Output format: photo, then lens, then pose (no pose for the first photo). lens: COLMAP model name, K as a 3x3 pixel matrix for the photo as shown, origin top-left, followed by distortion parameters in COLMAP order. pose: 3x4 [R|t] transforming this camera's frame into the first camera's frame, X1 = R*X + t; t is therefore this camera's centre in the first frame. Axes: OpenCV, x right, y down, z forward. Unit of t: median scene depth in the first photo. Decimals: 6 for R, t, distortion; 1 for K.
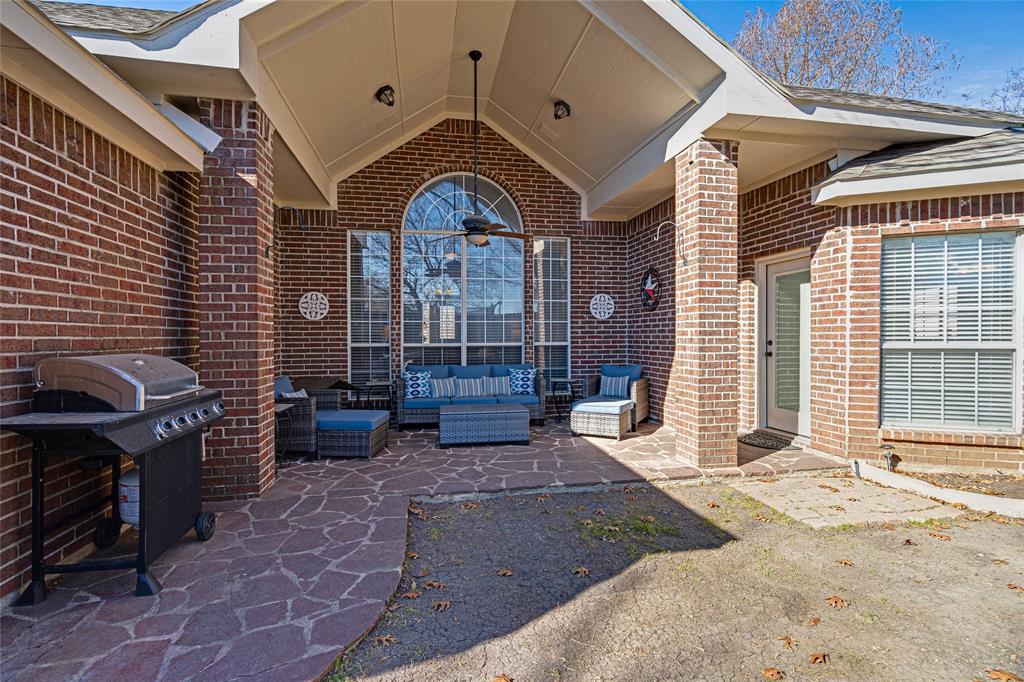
lens RADIAL K [[464.8, 0, 514.0], [0, 464.8, 340.5], [0, 0, 1]] dist [-0.001590, 0.002029]
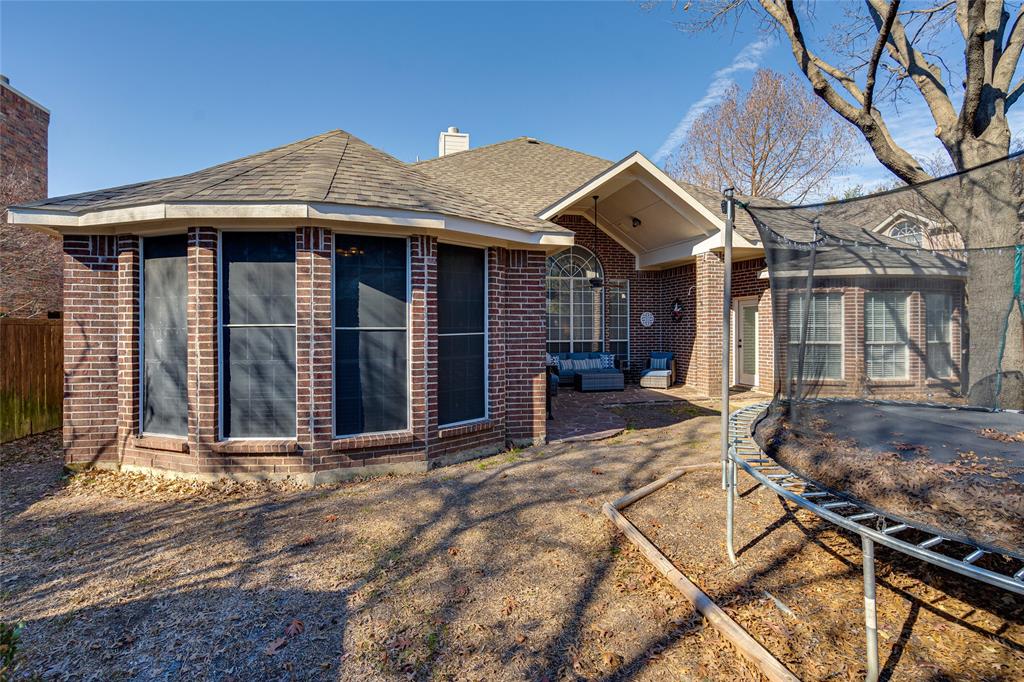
lens RADIAL K [[464.8, 0, 514.2], [0, 464.8, 332.0], [0, 0, 1]] dist [-0.001590, 0.002029]
pose [[0.999280, -0.002181, 0.037865, -0.518255], [0.002205, 0.999997, -0.000588, -0.034054], [-0.037863, 0.000671, 0.999283, -1.001623]]
